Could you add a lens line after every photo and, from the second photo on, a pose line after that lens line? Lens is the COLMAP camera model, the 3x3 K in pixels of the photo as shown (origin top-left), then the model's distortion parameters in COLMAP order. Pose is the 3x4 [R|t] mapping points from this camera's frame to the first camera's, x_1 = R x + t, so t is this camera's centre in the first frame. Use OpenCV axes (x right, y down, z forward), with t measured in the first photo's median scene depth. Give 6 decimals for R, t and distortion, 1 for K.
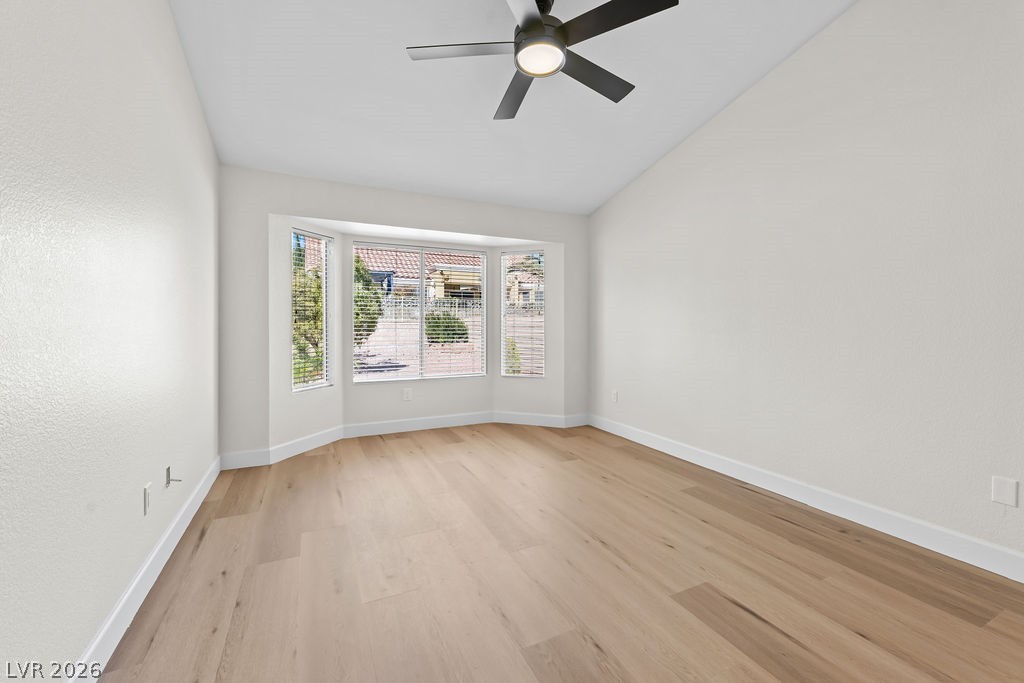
lens RADIAL K [[411.1, 0, 510.9], [0, 411.1, 321.5], [0, 0, 1]] dist [-0.000320, -0.000072]
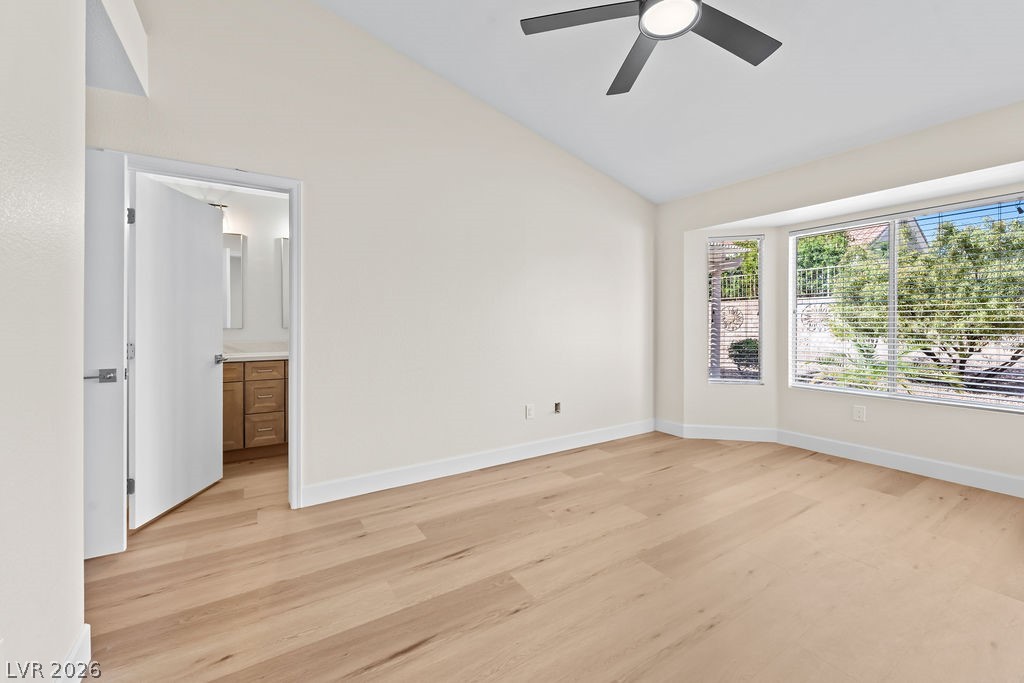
lens RADIAL K [[423.6, 0, 529.7], [0, 423.6, 344.3], [0, 0, 1]] dist [-0.000772, -0.000136]
pose [[0.136591, 0.045307, -0.989591, 0.824095], [0.007763, 0.998874, 0.046804, 0.018253], [0.990597, -0.014075, 0.136085, 0.565627]]
